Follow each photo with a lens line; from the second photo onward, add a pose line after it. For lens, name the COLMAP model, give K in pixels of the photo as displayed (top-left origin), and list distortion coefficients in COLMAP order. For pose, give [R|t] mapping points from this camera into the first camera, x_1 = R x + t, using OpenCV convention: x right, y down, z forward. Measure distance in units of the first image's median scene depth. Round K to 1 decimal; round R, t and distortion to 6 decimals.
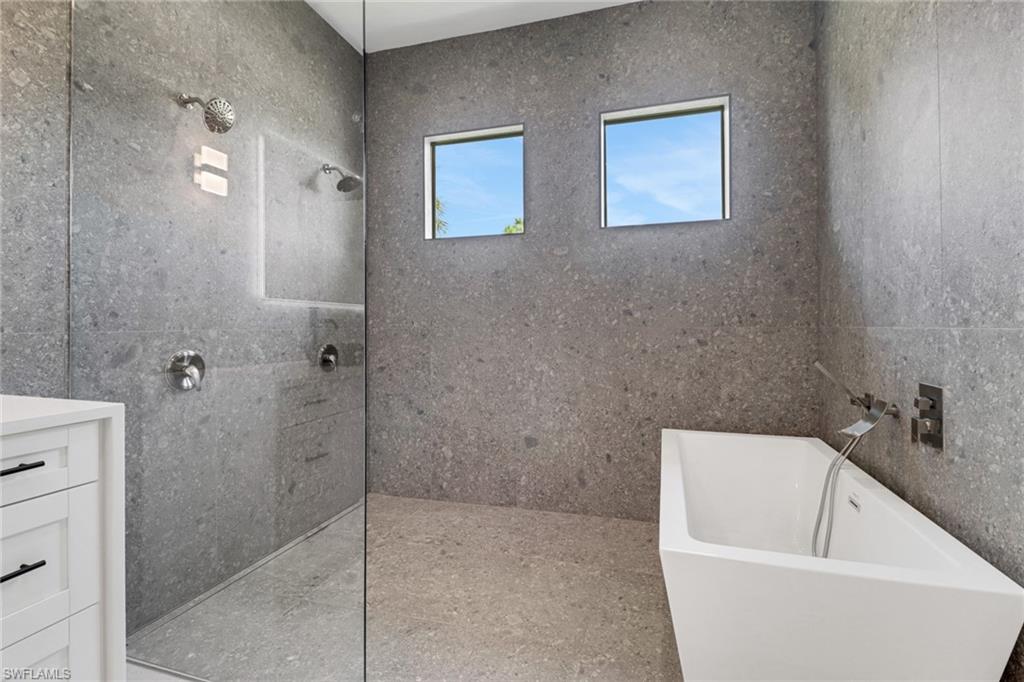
lens RADIAL K [[485.2, 0, 513.5], [0, 485.2, 338.4], [0, 0, 1]] dist [0.023297, -0.018322]
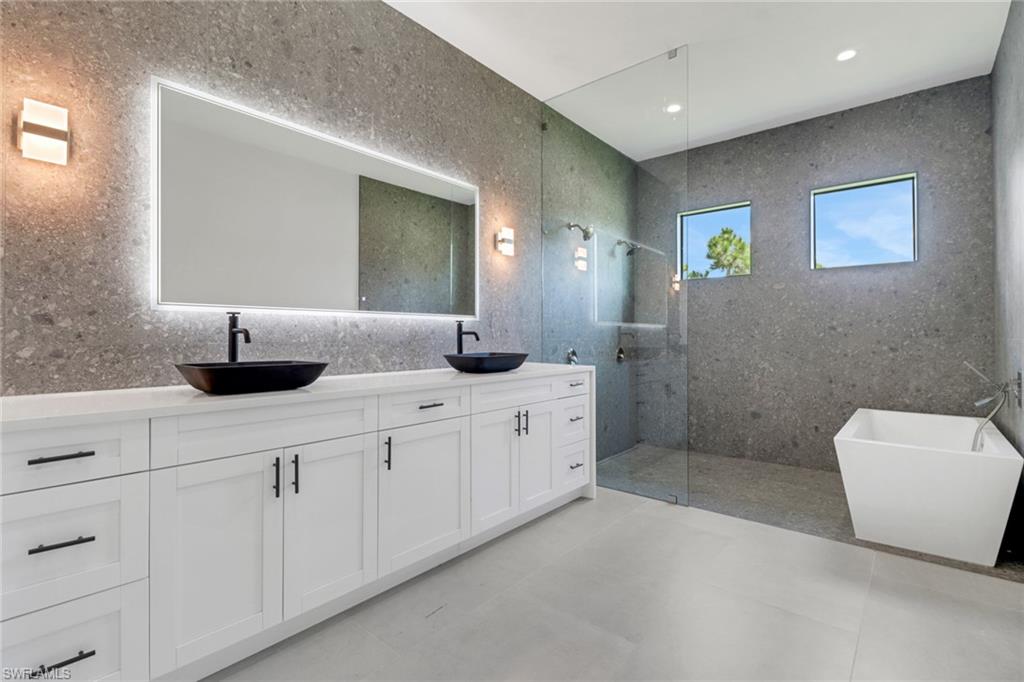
lens RADIAL K [[485.2, 0, 513.5], [0, 485.2, 338.4], [0, 0, 1]] dist [0.023297, -0.018322]
pose [[0.925225, 0.004721, -0.379390, -0.089164], [-0.013188, 0.999719, -0.019721, 0.018428], [0.379191, 0.023250, 0.925026, -0.698512]]
